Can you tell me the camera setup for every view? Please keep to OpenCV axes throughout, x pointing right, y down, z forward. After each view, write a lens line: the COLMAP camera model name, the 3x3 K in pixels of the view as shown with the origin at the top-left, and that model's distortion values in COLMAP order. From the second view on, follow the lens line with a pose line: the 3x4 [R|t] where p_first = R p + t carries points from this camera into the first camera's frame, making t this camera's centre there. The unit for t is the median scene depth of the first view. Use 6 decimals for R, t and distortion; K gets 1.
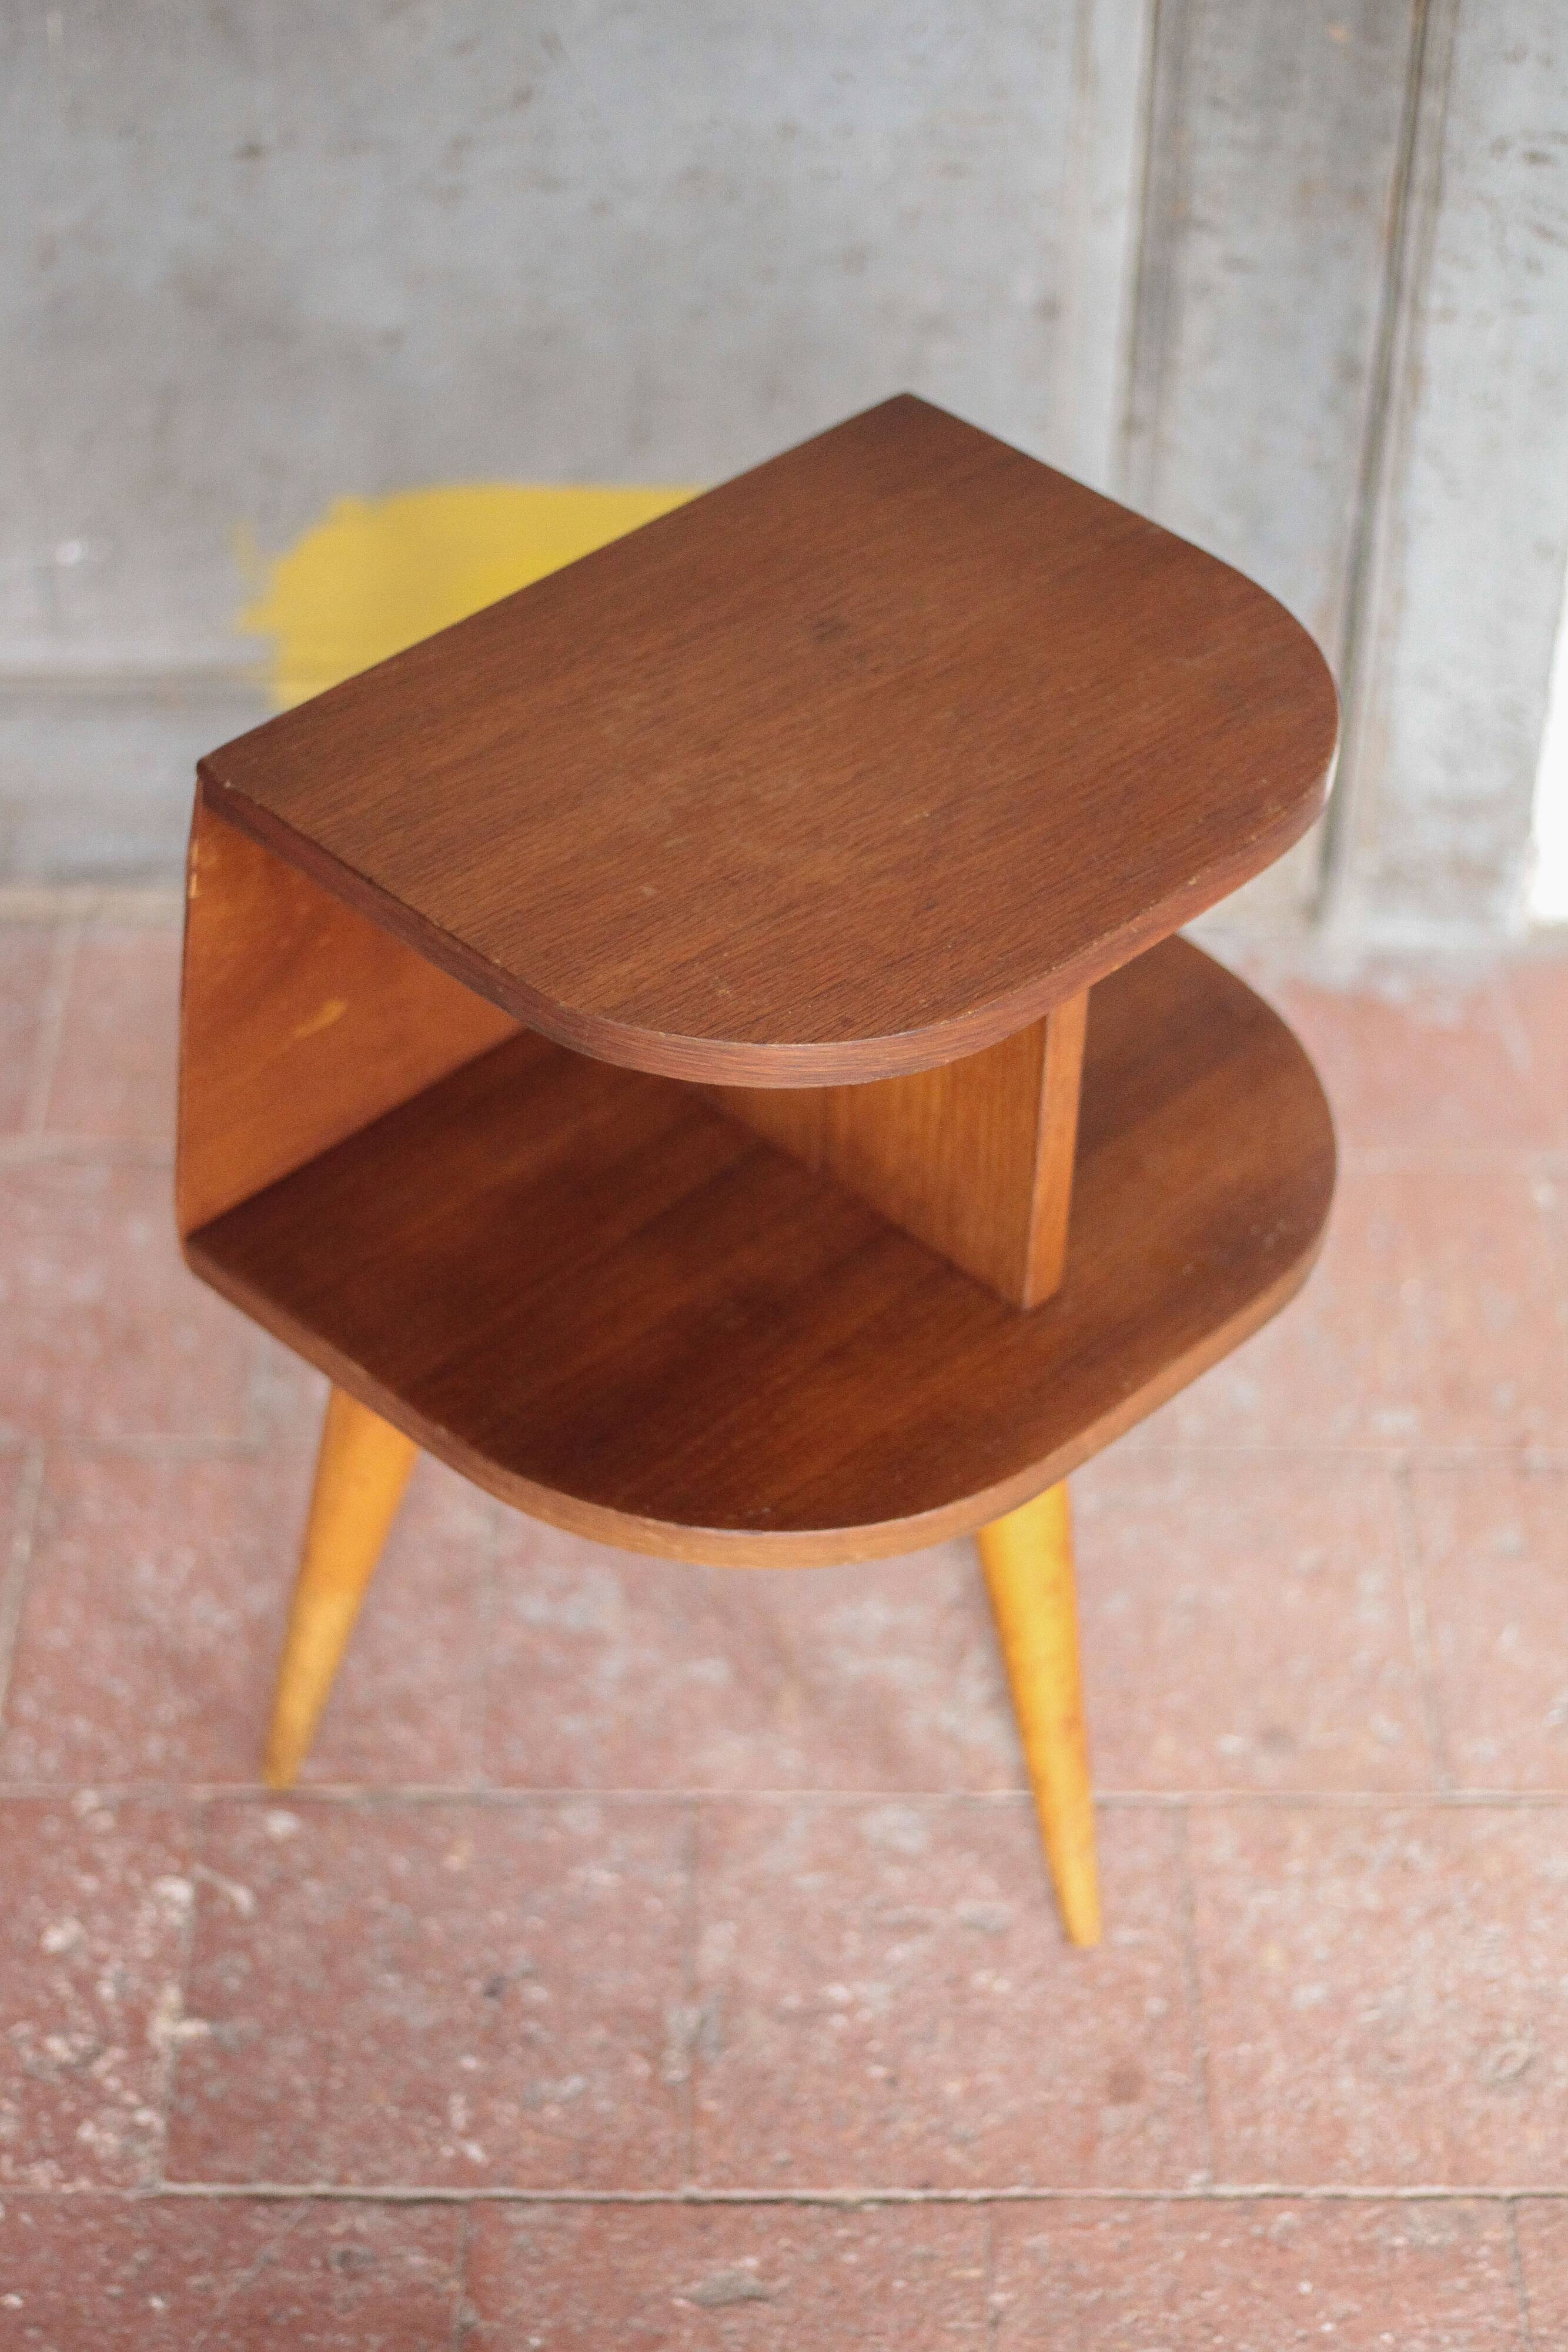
lens RADIAL K [[4513.7, 0, 762.4], [0, 4513.7, 1210.6], [0, 0, 1]] dist [-0.112713, 0.000000]
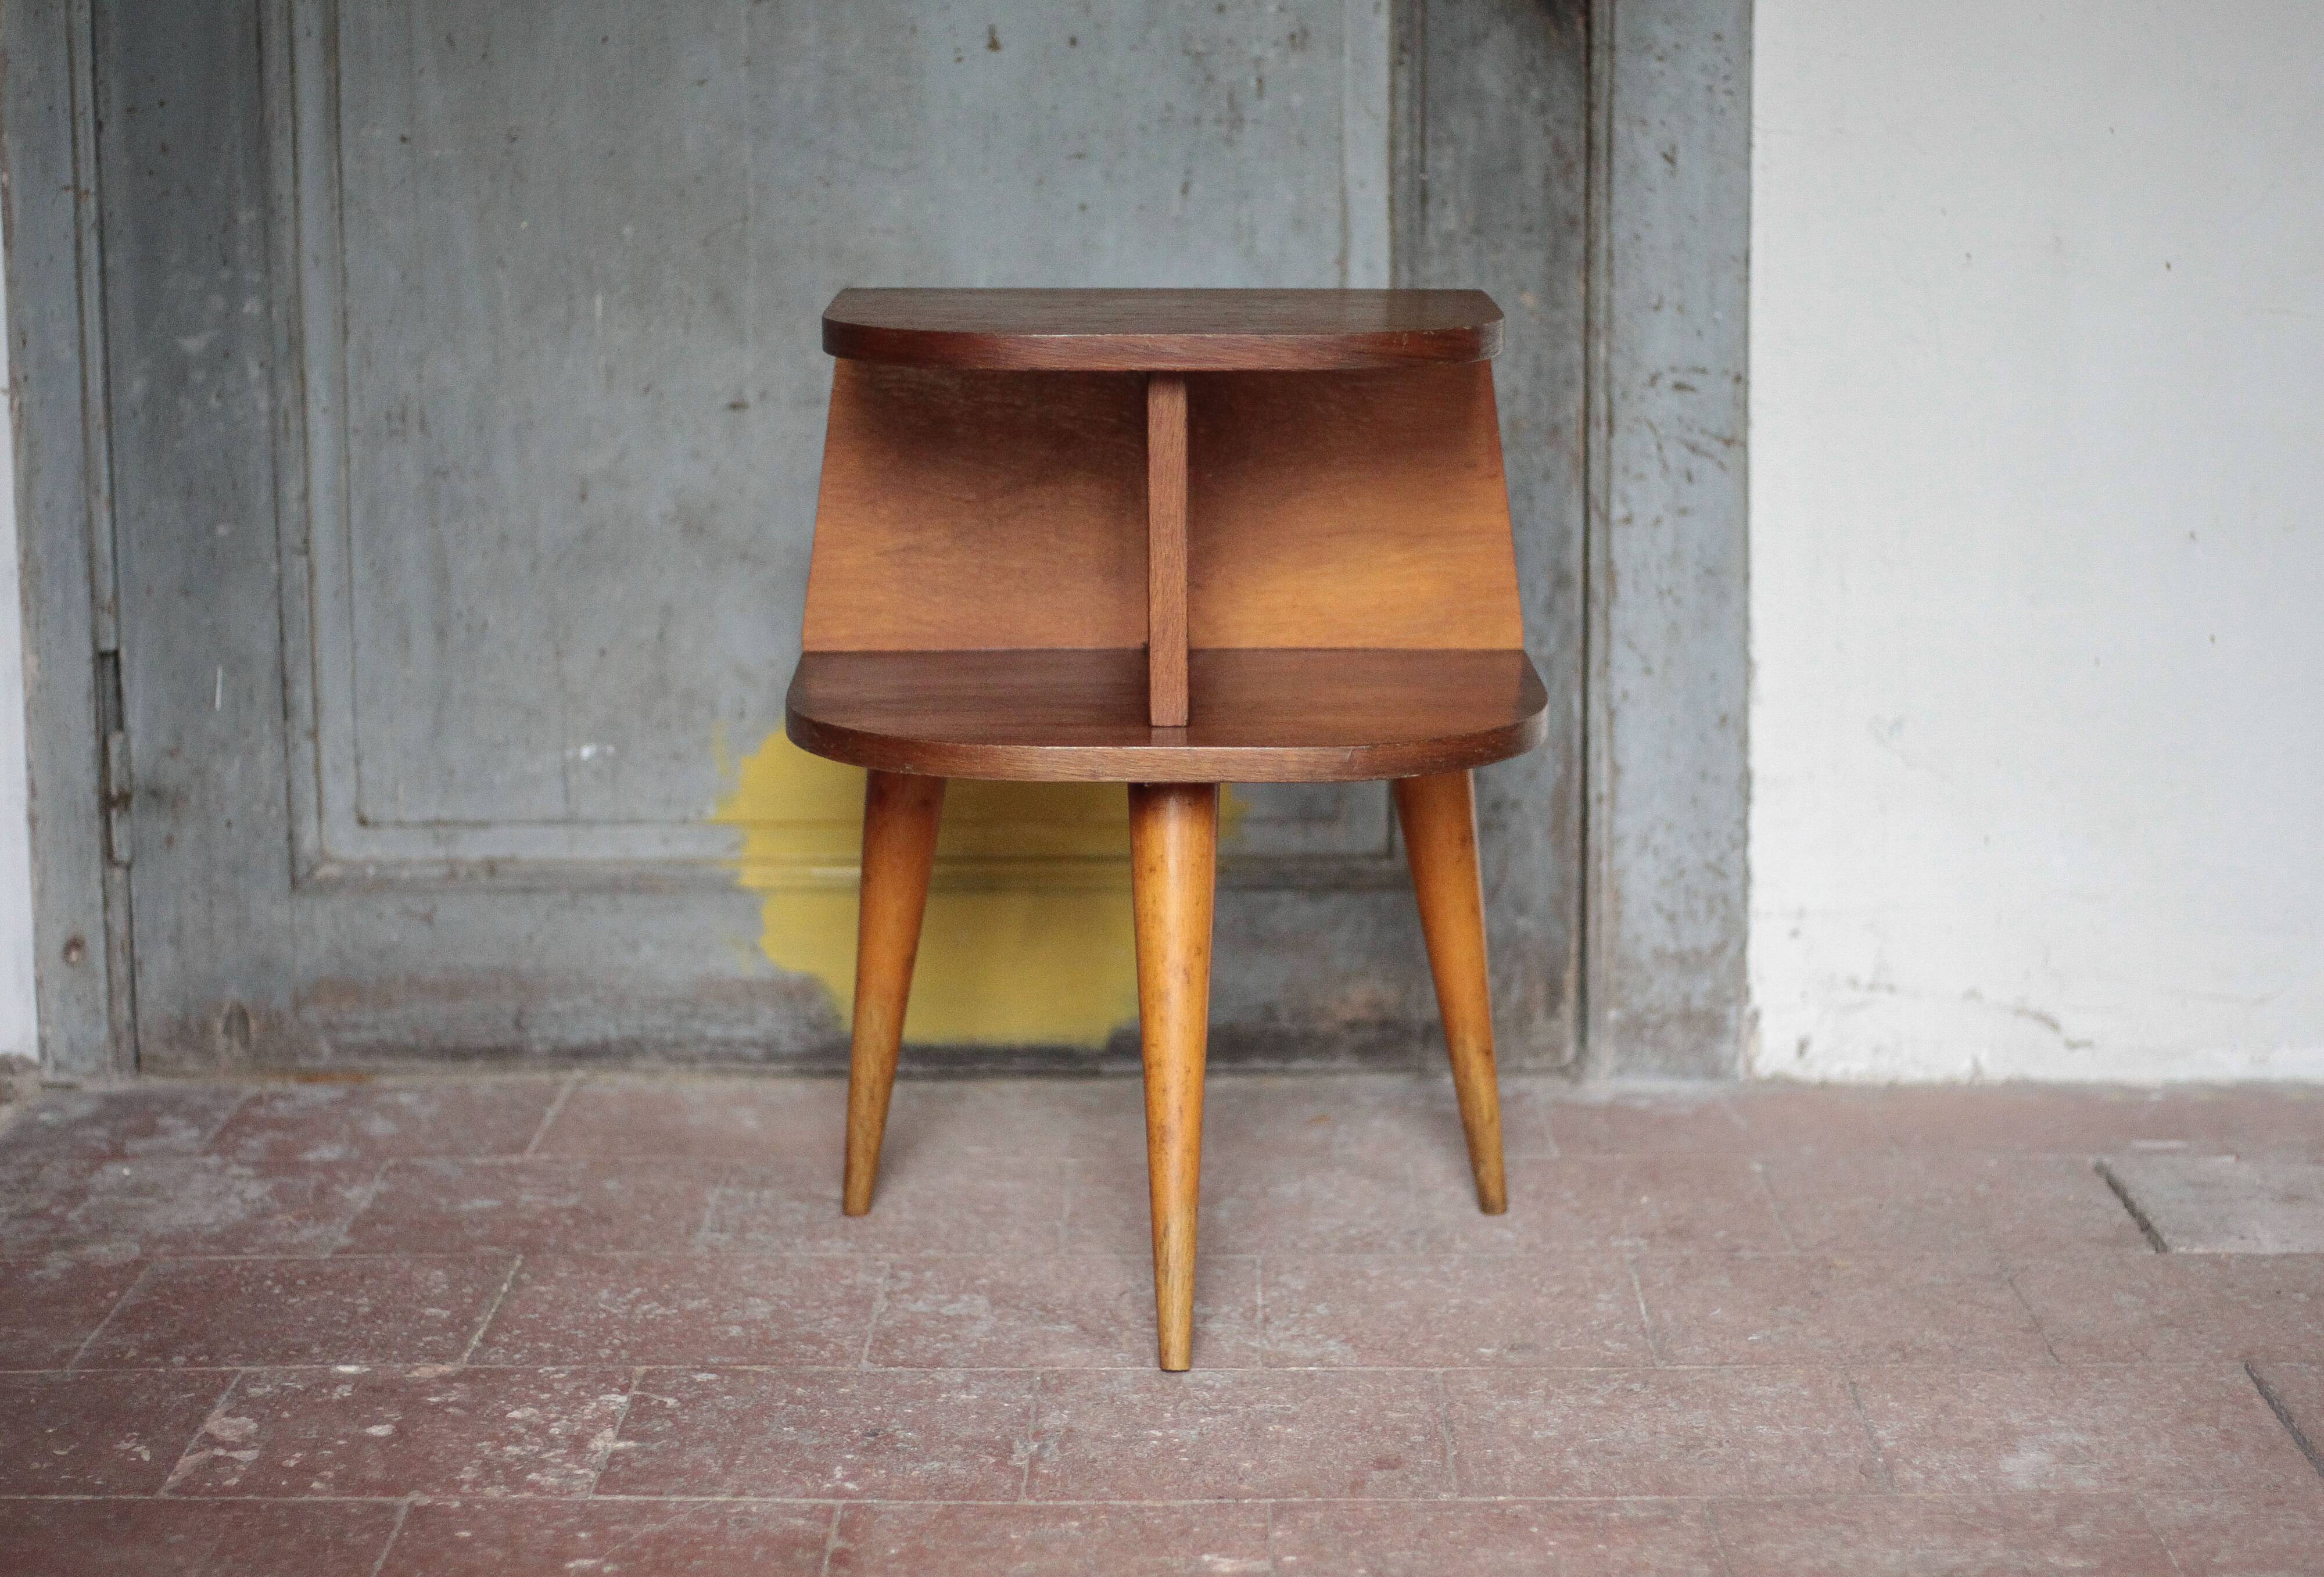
lens RADIAL K [[4644.7, 0, 1137.9], [0, 4644.7, 787.7], [0, 0, 1]] dist [-0.116748, 0.000000]
pose [[0.999513, -0.018336, -0.025257, 0.044807], [0.002542, 0.854383, -0.519638, 0.643132], [0.031107, 0.519320, 0.854013, -0.152056]]
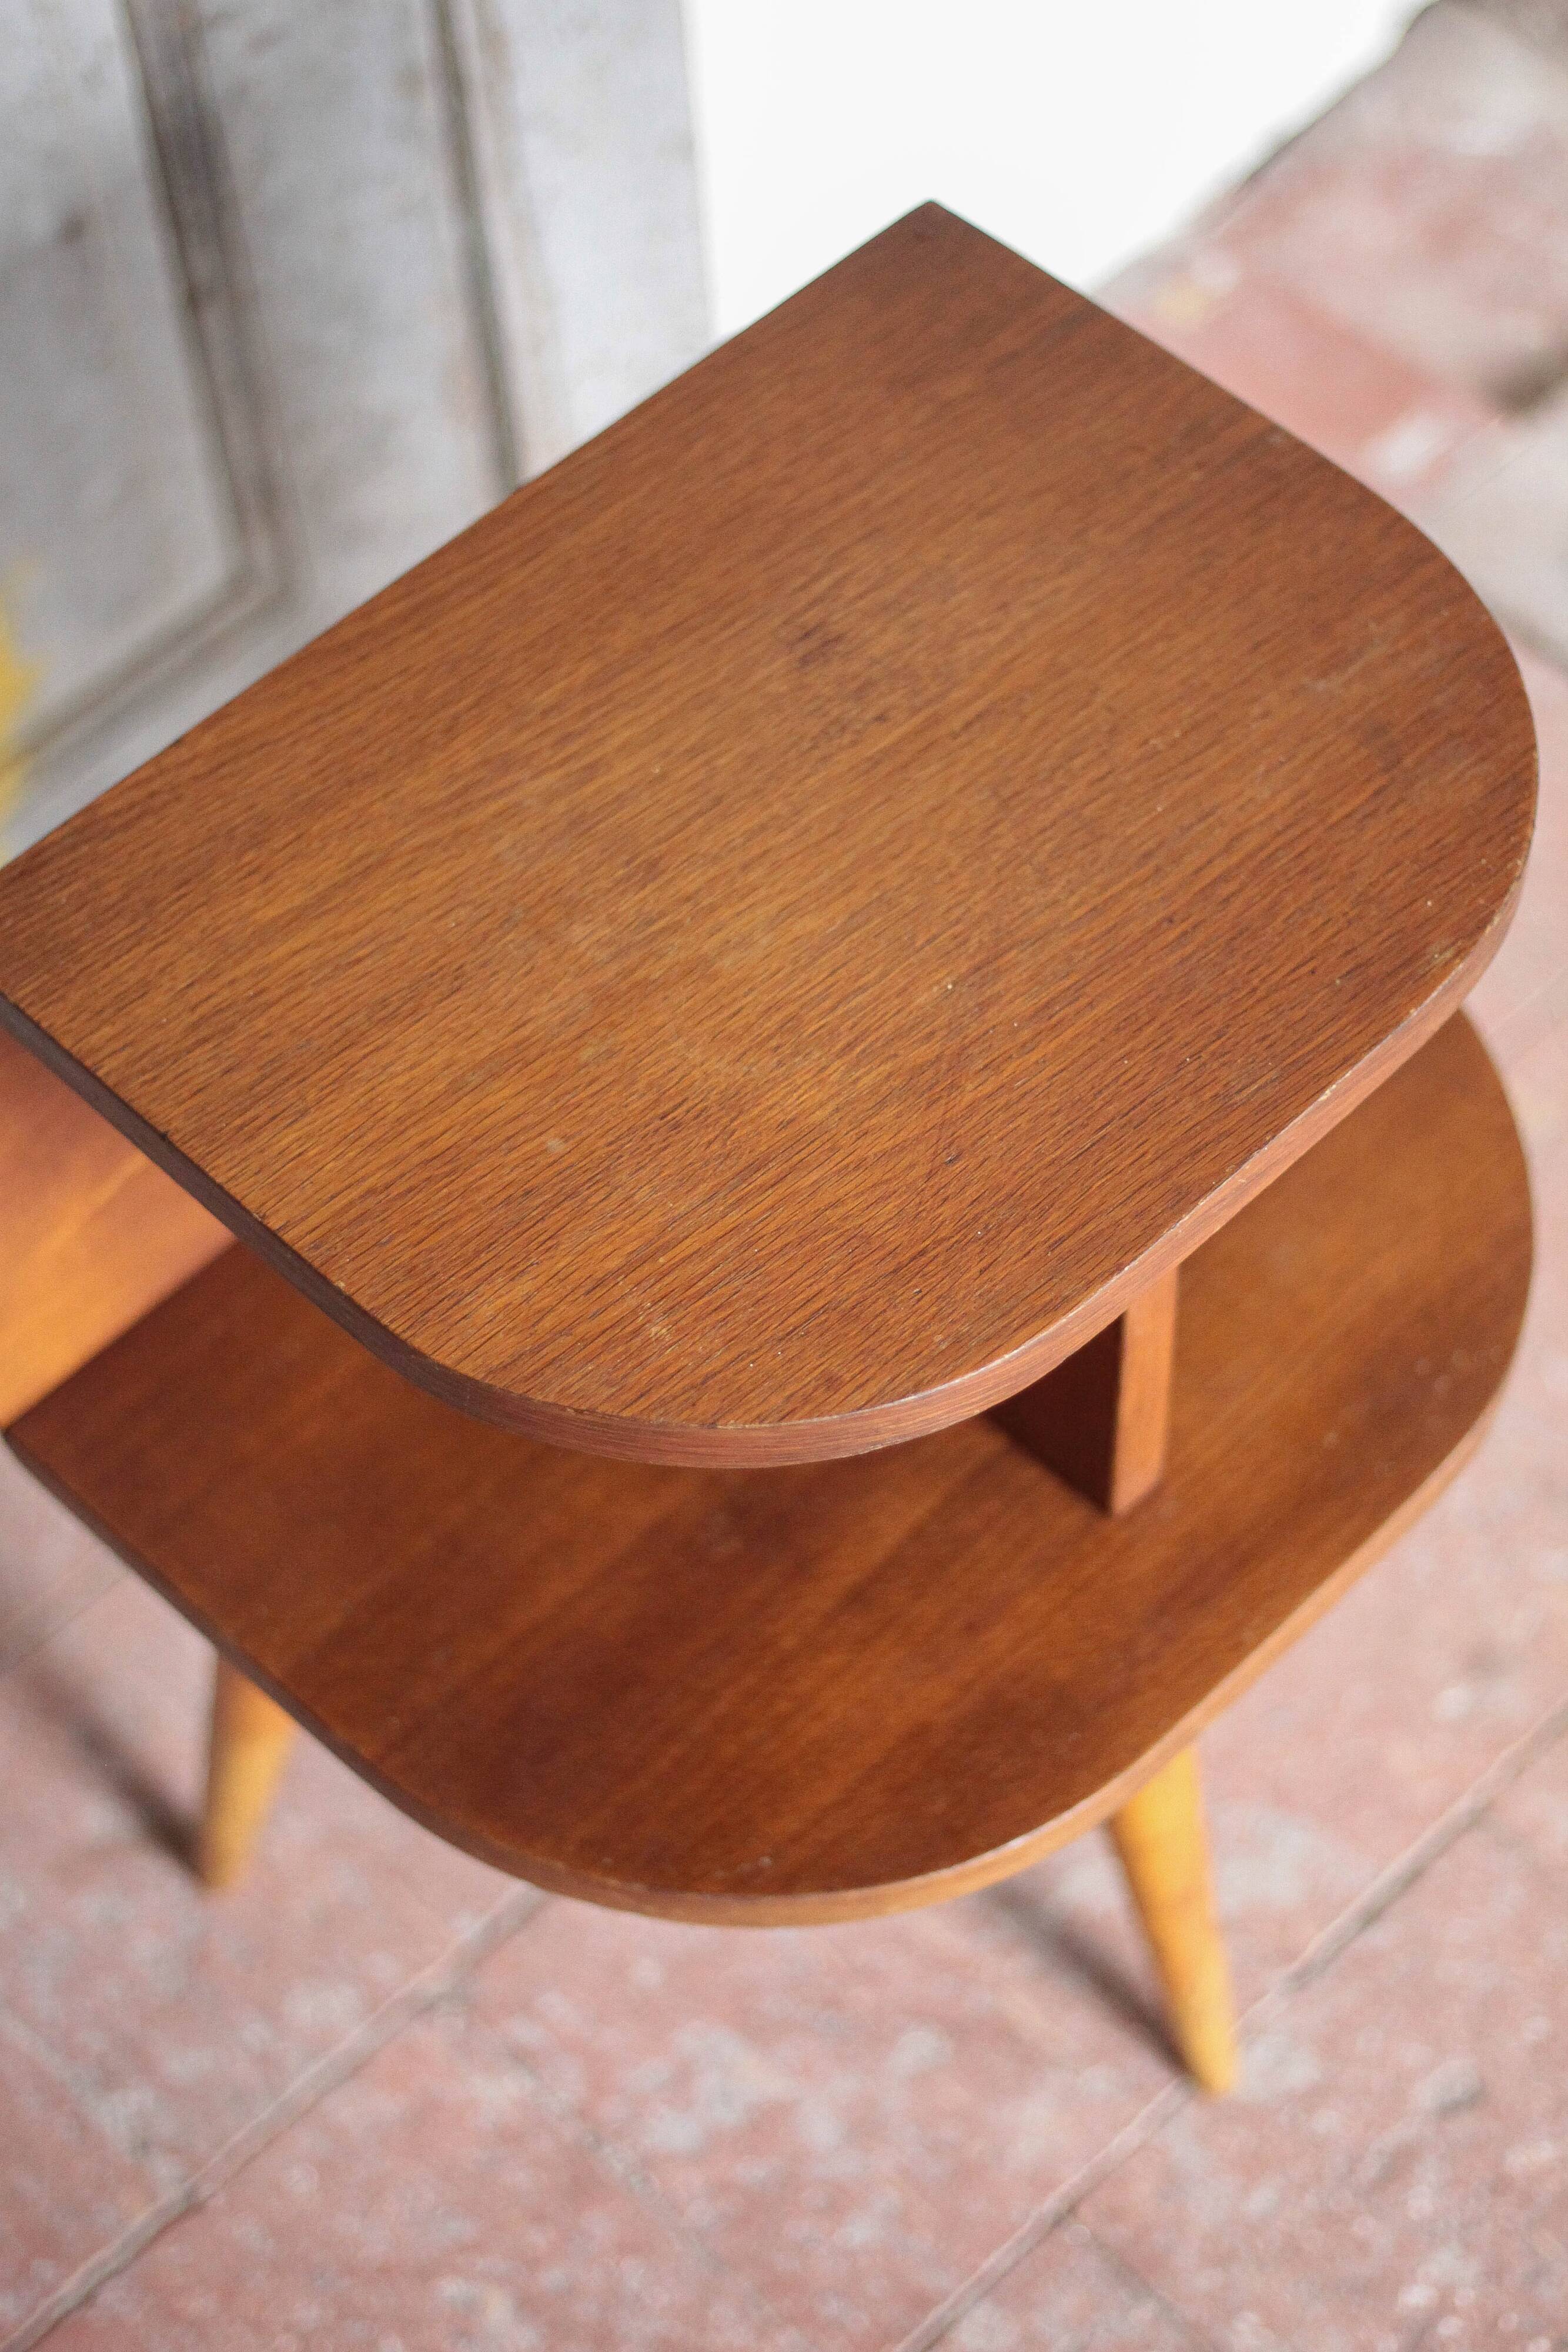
lens RADIAL K [[4513.7, 0, 795.8], [0, 4513.7, 1188.4], [0, 0, 1]] dist [-0.112713, 0.000000]
pose [[0.719380, -0.595473, 0.357638, -0.217744], [0.496489, 0.800879, 0.334800, -0.288736], [-0.485789, -0.063285, 0.871782, 0.357611]]
